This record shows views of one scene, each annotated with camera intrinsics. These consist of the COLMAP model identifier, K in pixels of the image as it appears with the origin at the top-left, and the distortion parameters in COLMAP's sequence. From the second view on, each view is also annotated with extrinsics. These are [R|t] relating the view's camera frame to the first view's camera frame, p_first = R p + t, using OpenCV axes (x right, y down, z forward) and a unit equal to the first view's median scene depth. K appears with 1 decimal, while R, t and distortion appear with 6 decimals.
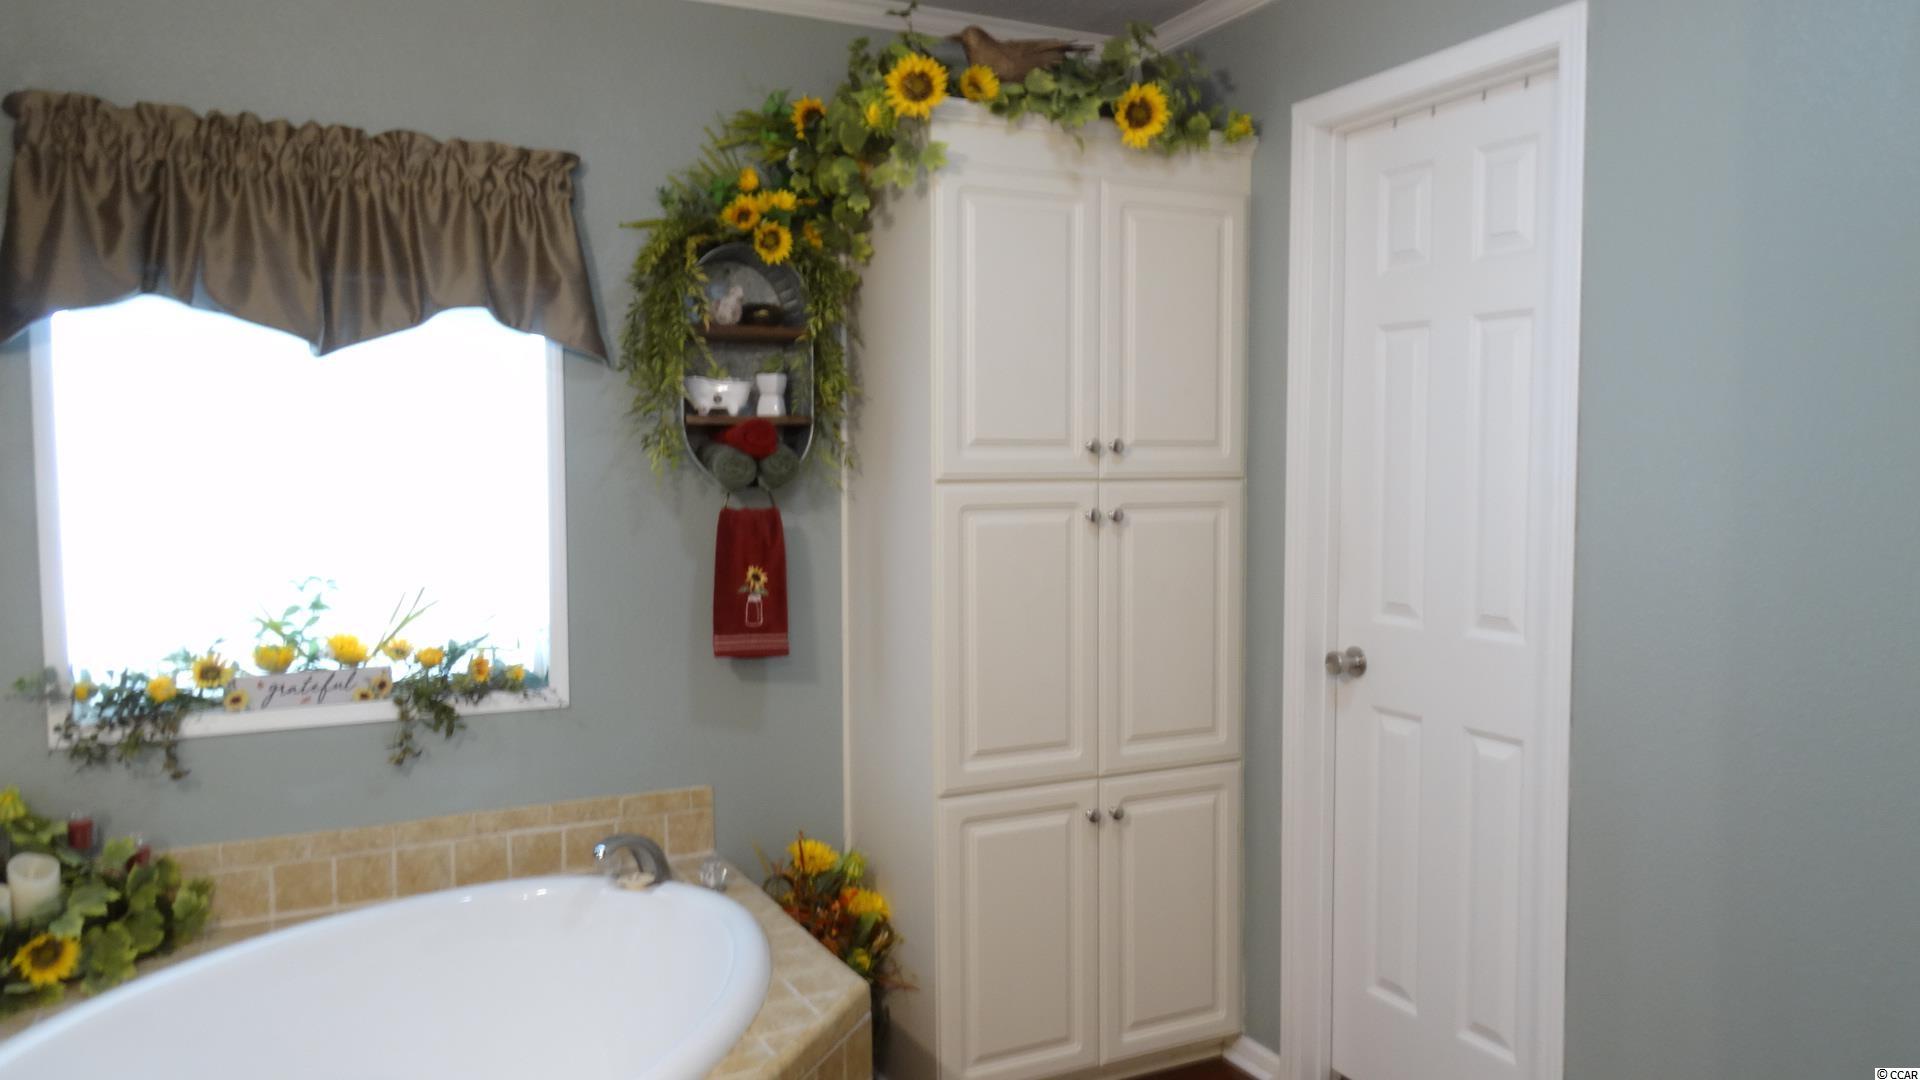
lens RADIAL K [[1372.7, 0, 960.4], [0, 1372.7, 531.7], [0, 0, 1]] dist [0.000340, 0.002292]
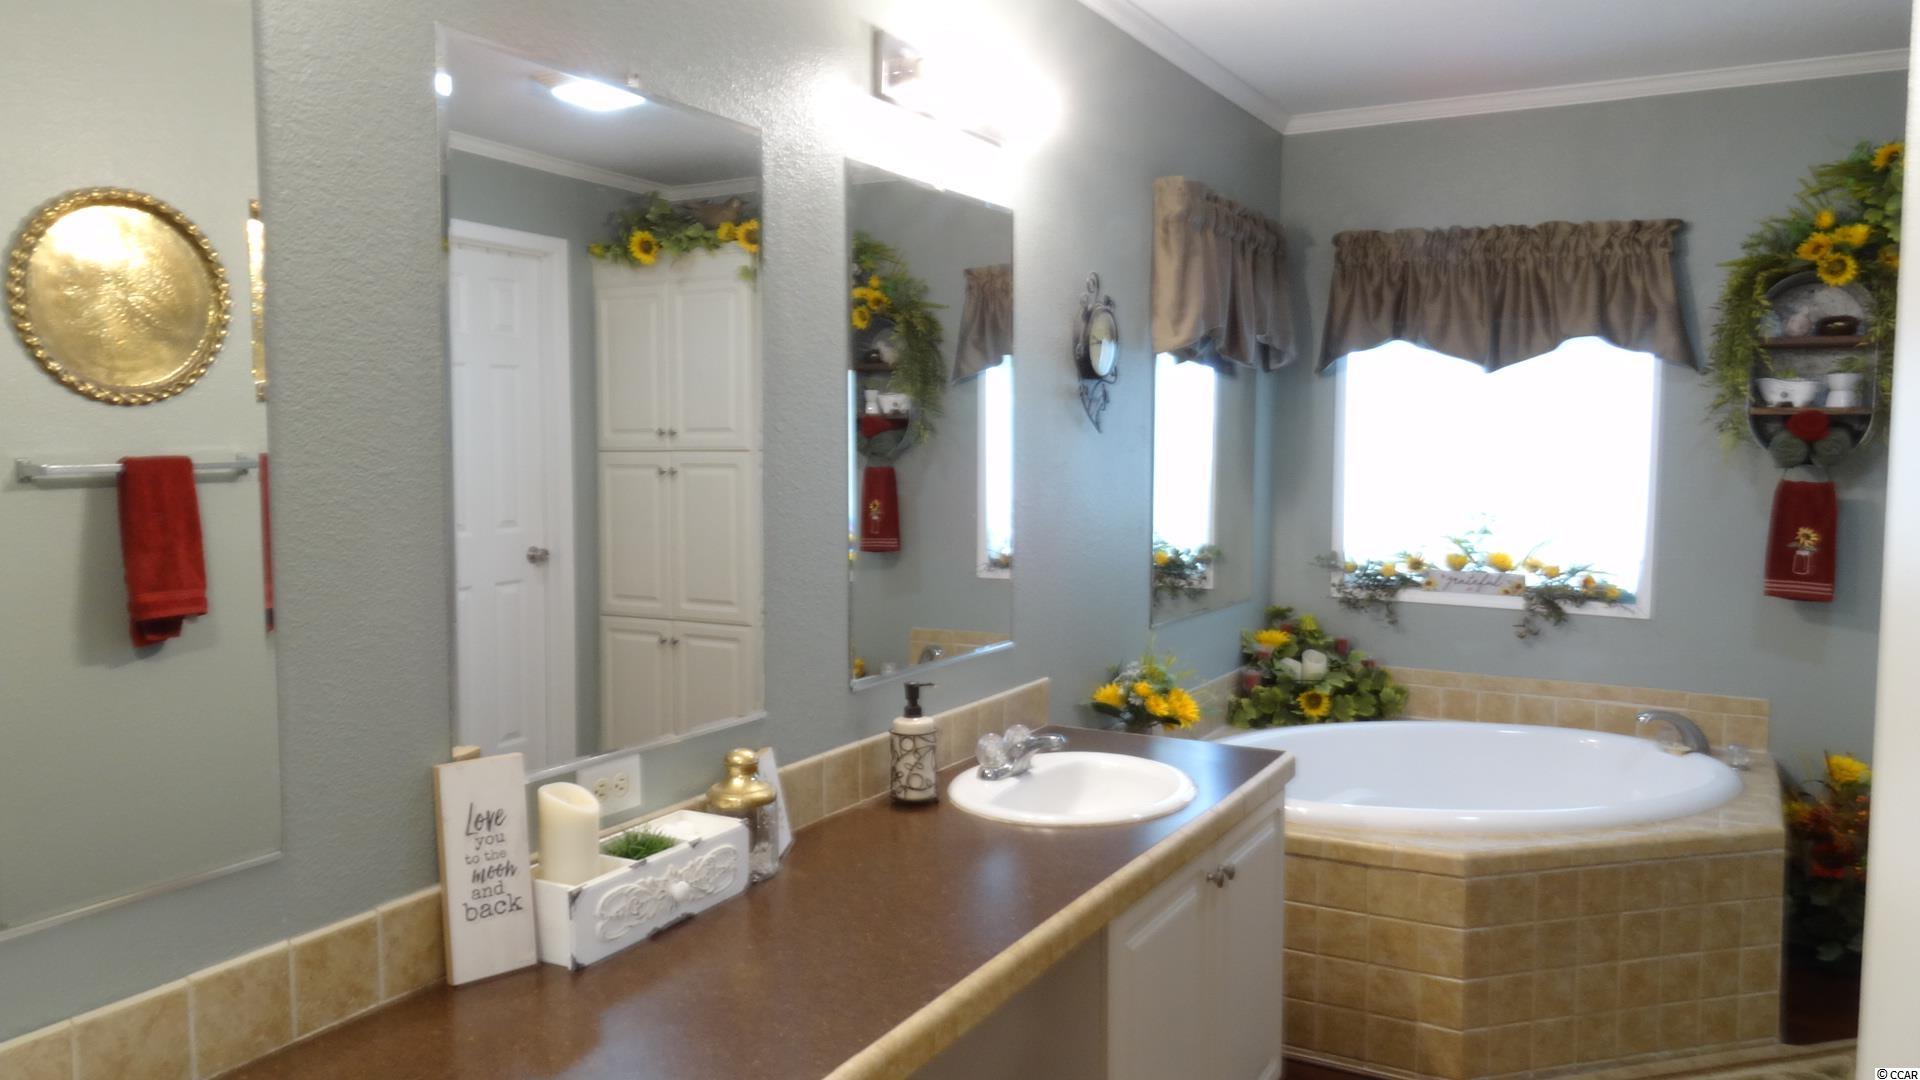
lens RADIAL K [[1372.7, 0, 963.3], [0, 1372.7, 538.2], [0, 0, 1]] dist [0.000340, 0.002292]
pose [[0.565990, 0.074334, -0.821054, 0.478654], [-0.058314, 0.997042, 0.050068, 0.018030], [0.822347, 0.019541, 0.568650, -0.375789]]
